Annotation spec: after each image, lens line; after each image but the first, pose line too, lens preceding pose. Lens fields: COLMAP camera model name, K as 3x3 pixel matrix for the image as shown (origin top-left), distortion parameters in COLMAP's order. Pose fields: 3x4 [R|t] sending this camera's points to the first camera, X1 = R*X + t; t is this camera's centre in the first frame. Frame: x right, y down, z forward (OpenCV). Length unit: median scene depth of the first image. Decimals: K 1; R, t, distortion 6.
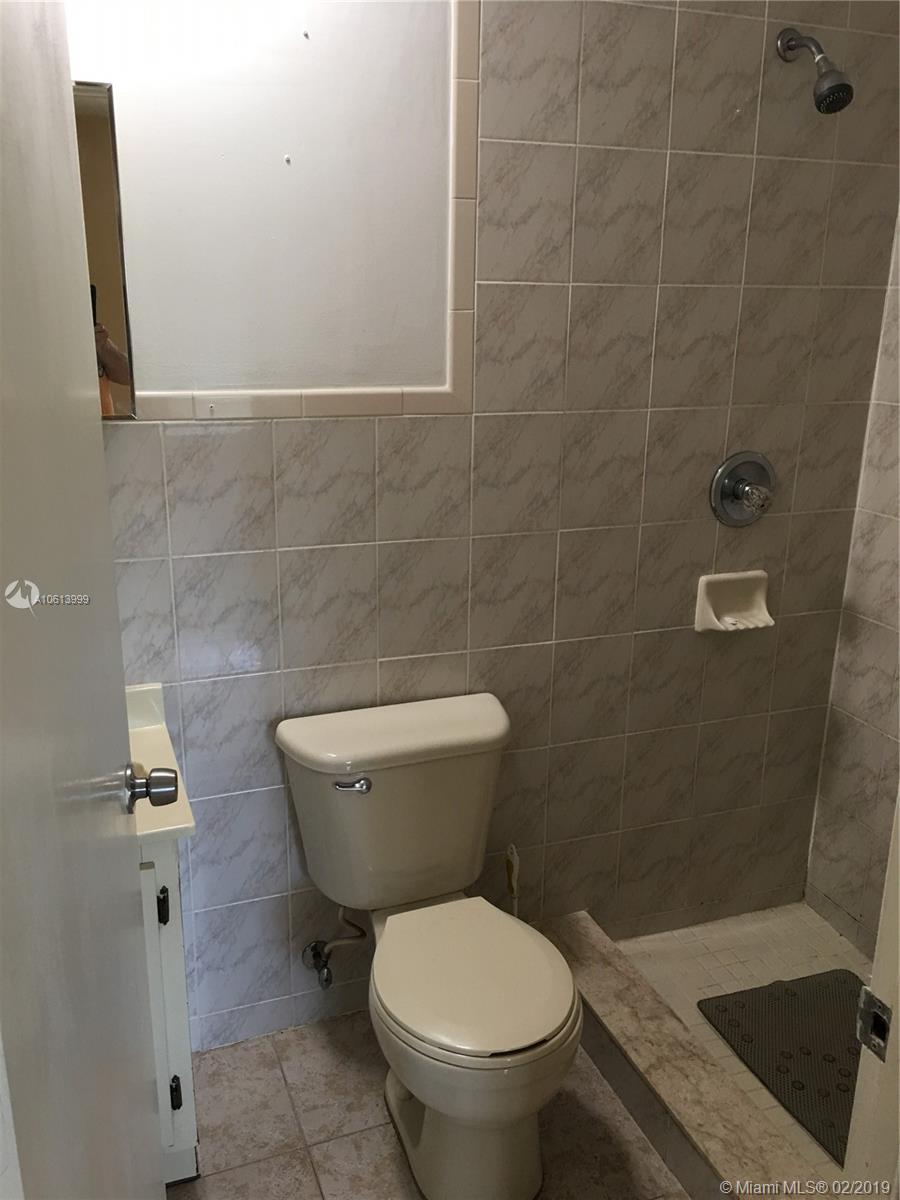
lens RADIAL K [[1013.7, 0, 460.1], [0, 1013.7, 600.7], [0, 0, 1]] dist [0.075753, -0.118828]
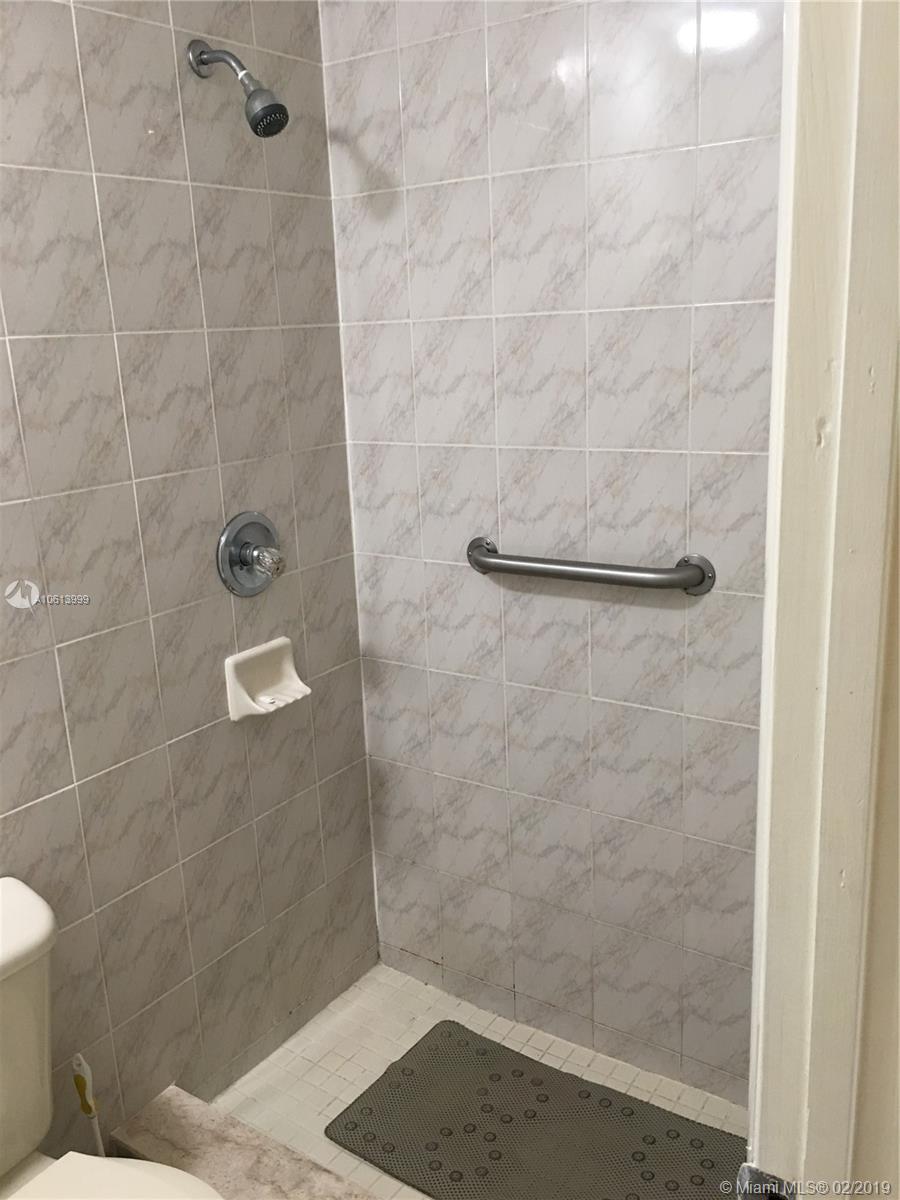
lens RADIAL K [[1013.7, 0, 443.9], [0, 1013.7, 607.4], [0, 0, 1]] dist [0.075753, -0.118828]
pose [[0.829347, -0.199149, 0.522037, -0.056640], [0.217473, 0.975701, 0.026720, -0.051270], [-0.514673, 0.091368, 0.852504, 0.159699]]
